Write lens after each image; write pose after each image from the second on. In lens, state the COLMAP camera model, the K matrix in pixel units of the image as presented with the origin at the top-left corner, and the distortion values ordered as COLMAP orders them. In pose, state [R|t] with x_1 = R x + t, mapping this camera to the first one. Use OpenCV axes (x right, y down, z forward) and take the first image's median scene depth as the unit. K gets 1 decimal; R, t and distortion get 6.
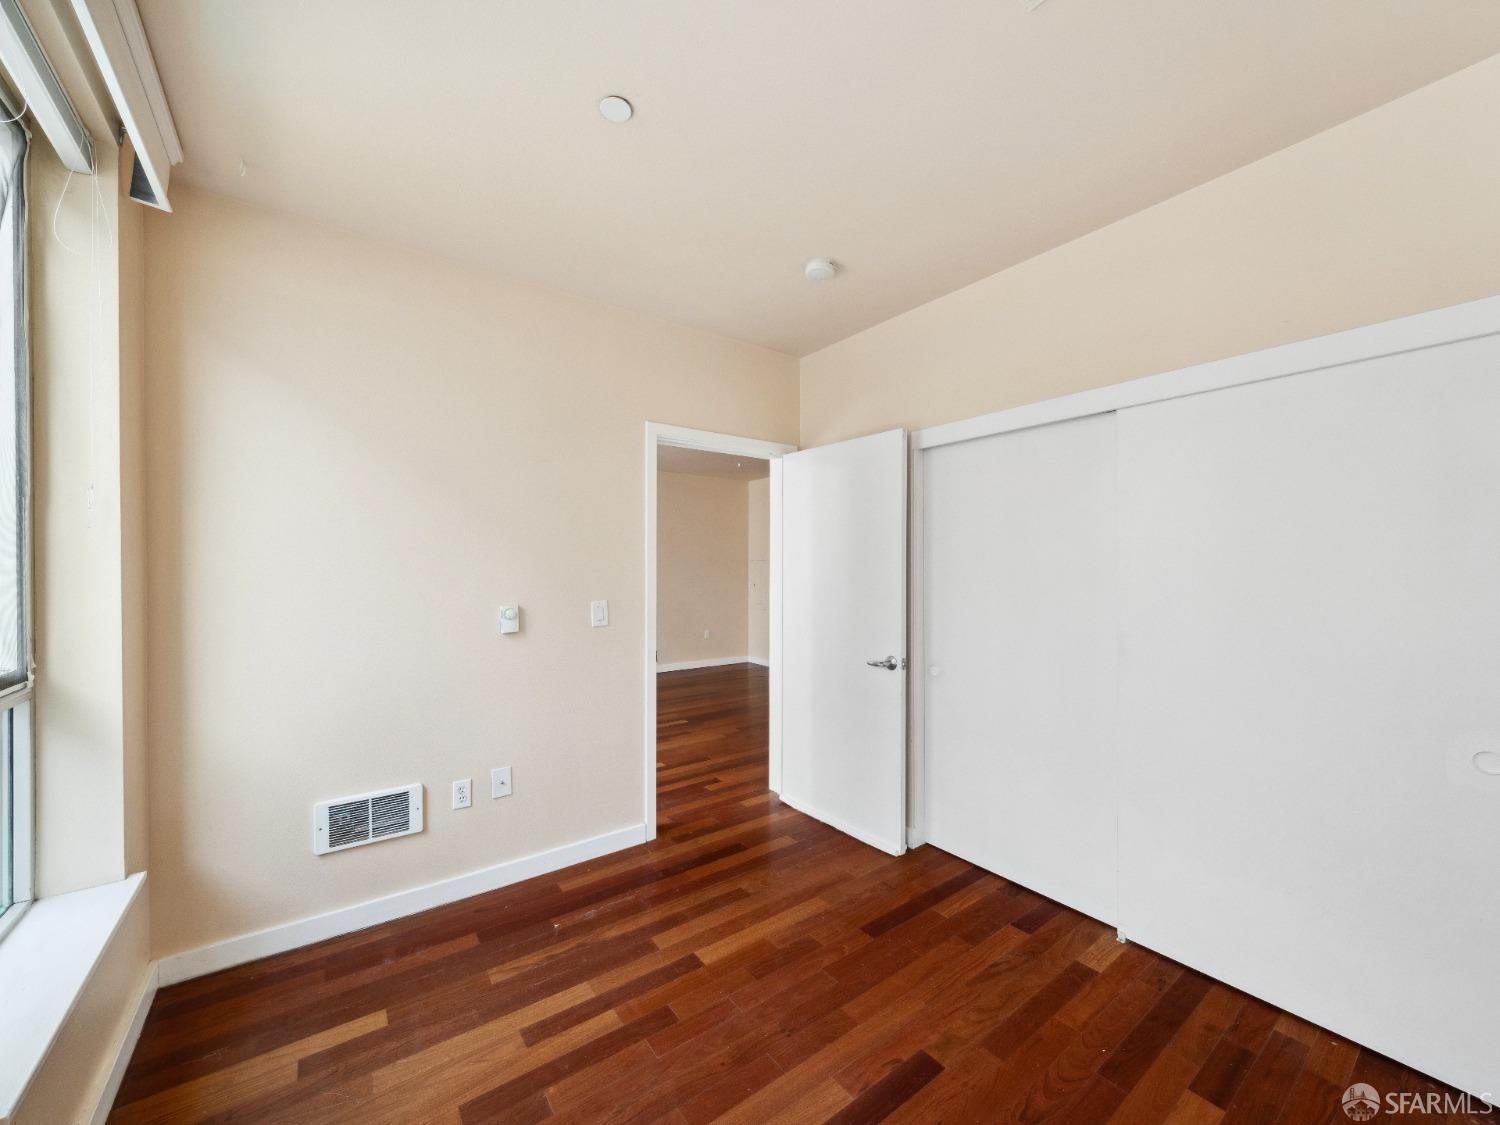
lens RADIAL K [[581.1, 0, 750.0], [0, 581.1, 562.5], [0, 0, 1]] dist [-0.001240, -0.000054]
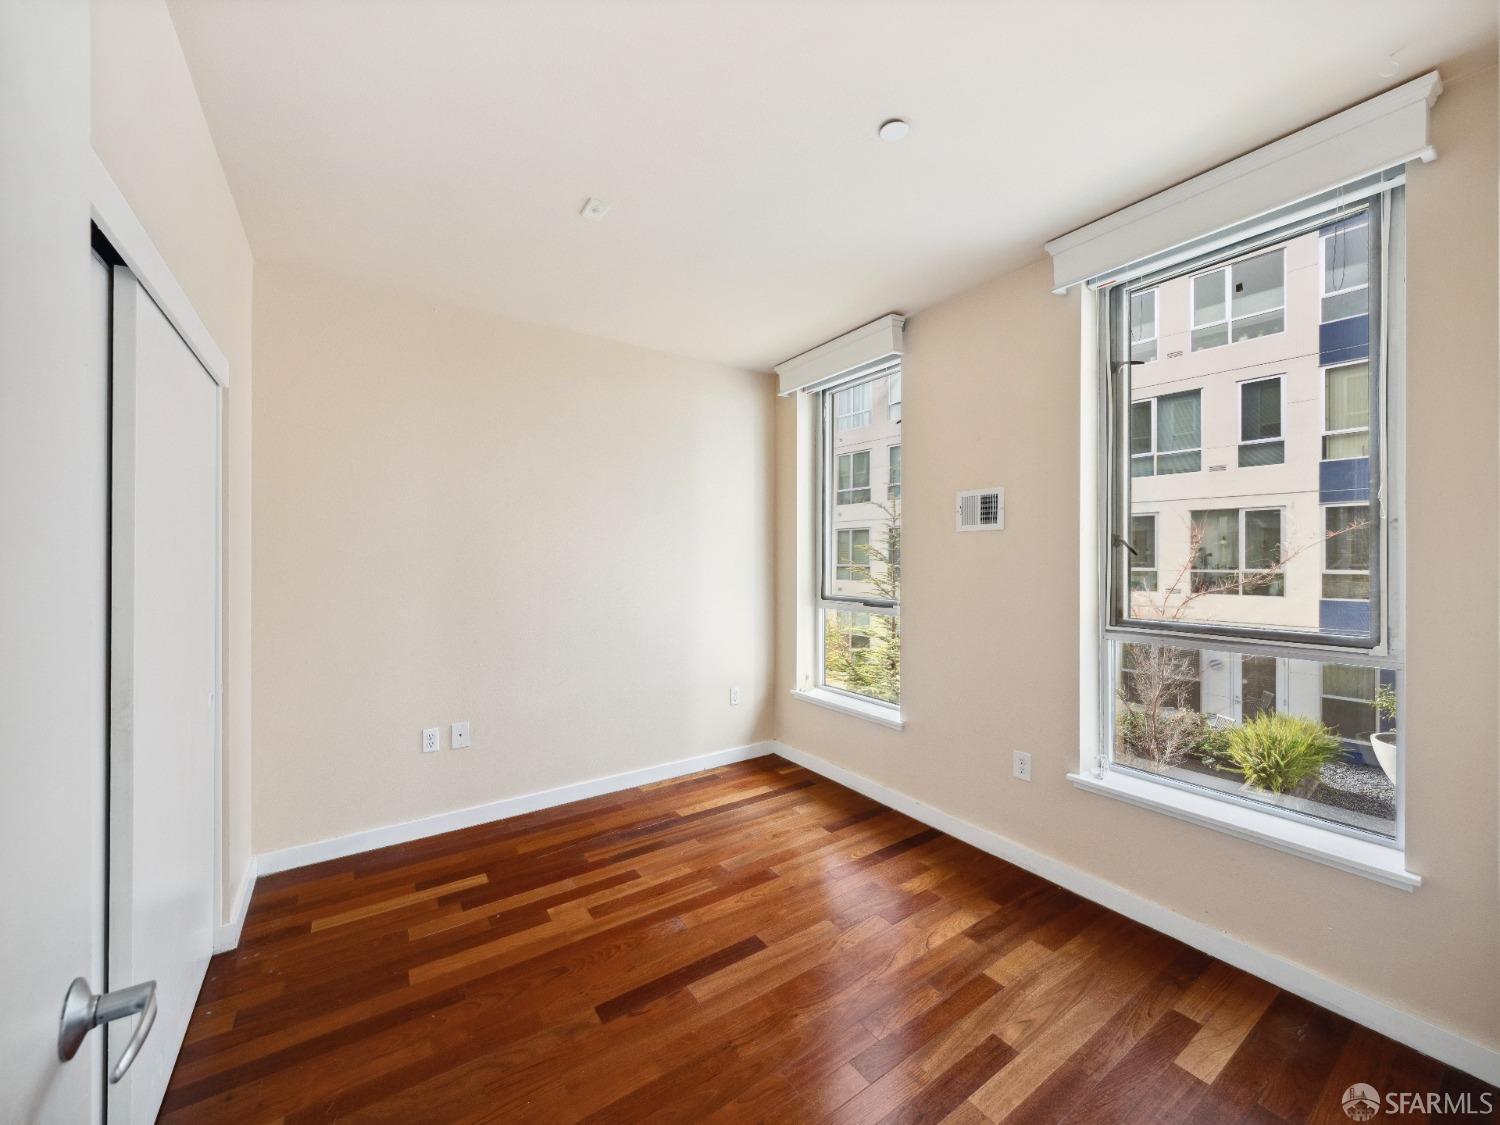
lens RADIAL K [[581.1, 0, 750.0], [0, 581.1, 562.5], [0, 0, 1]] dist [-0.001240, -0.000054]
pose [[-0.999285, 0.001041, 0.037799, -0.002727], [0.000717, 0.999963, -0.008570, 0.028998], [-0.037807, -0.008537, -0.999249, 2.045919]]
